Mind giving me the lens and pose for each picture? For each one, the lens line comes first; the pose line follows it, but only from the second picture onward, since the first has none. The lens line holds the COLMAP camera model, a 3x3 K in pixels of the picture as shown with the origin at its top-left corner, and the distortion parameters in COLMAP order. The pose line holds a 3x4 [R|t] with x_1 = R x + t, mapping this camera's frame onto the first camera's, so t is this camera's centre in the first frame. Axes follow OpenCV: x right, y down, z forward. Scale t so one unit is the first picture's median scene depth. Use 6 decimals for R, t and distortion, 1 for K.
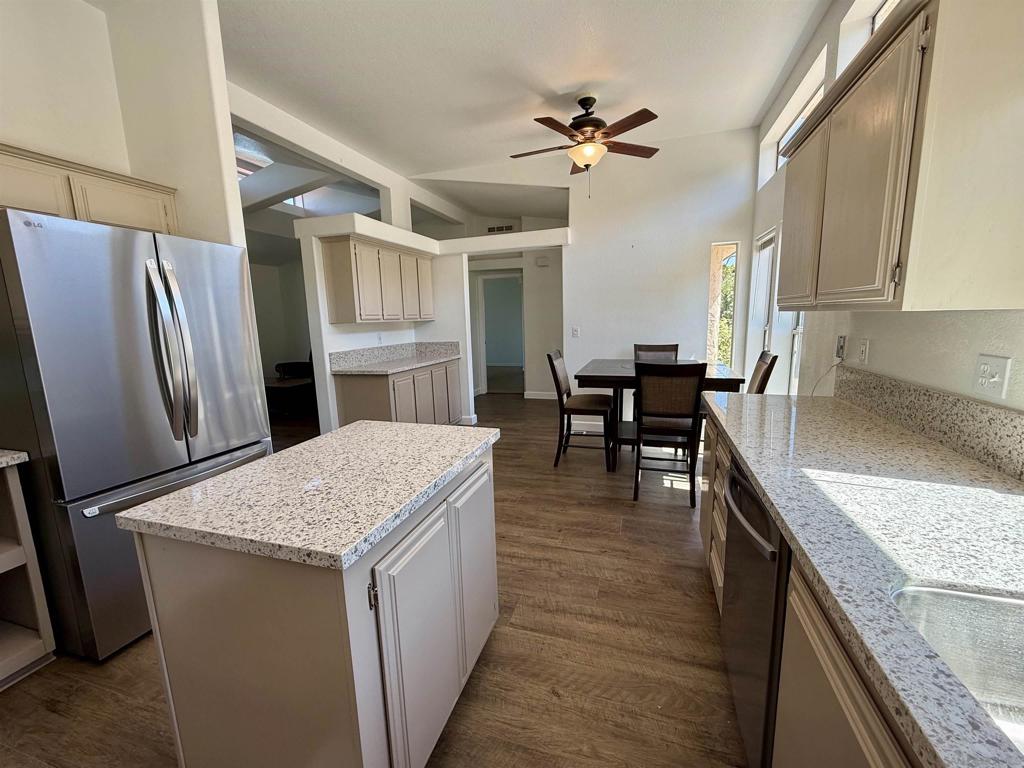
lens RADIAL K [[410.7, 0, 515.4], [0, 410.7, 383.1], [0, 0, 1]] dist [0.001737, -0.000099]
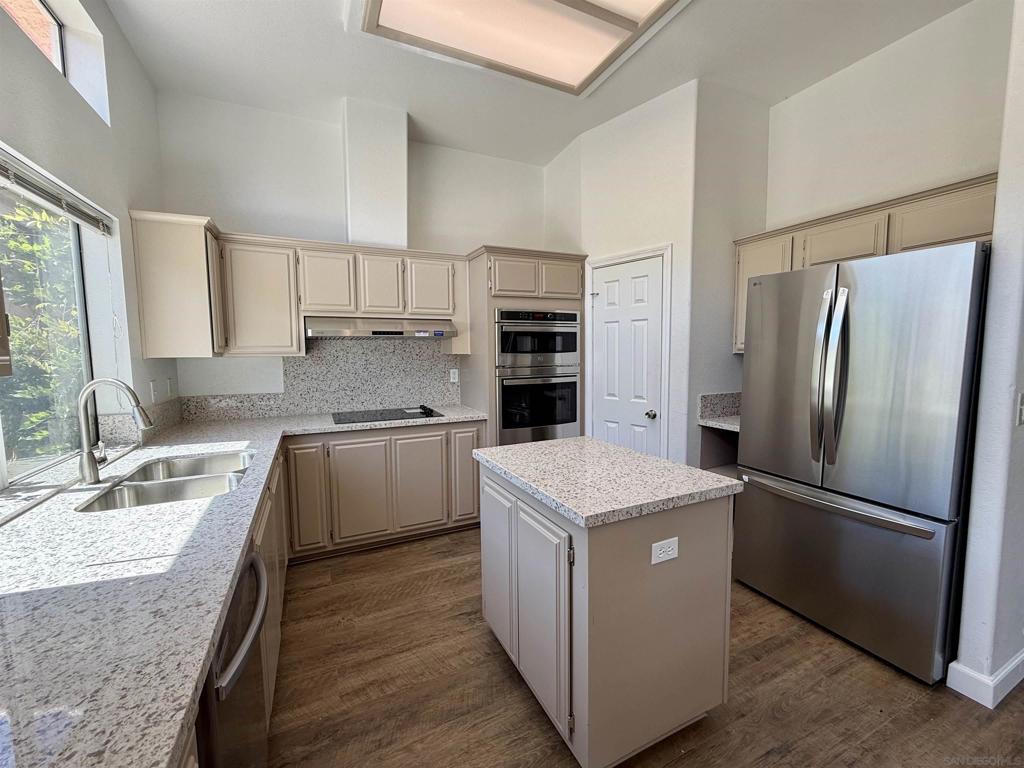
lens RADIAL K [[410.7, 0, 511.1], [0, 410.7, 384.1], [0, 0, 1]] dist [0.001737, -0.000099]
pose [[-0.722368, 0.093099, -0.685213, 0.775736], [-0.081662, 0.972477, 0.218220, -0.380424], [0.686670, 0.213591, -0.694884, 2.042092]]
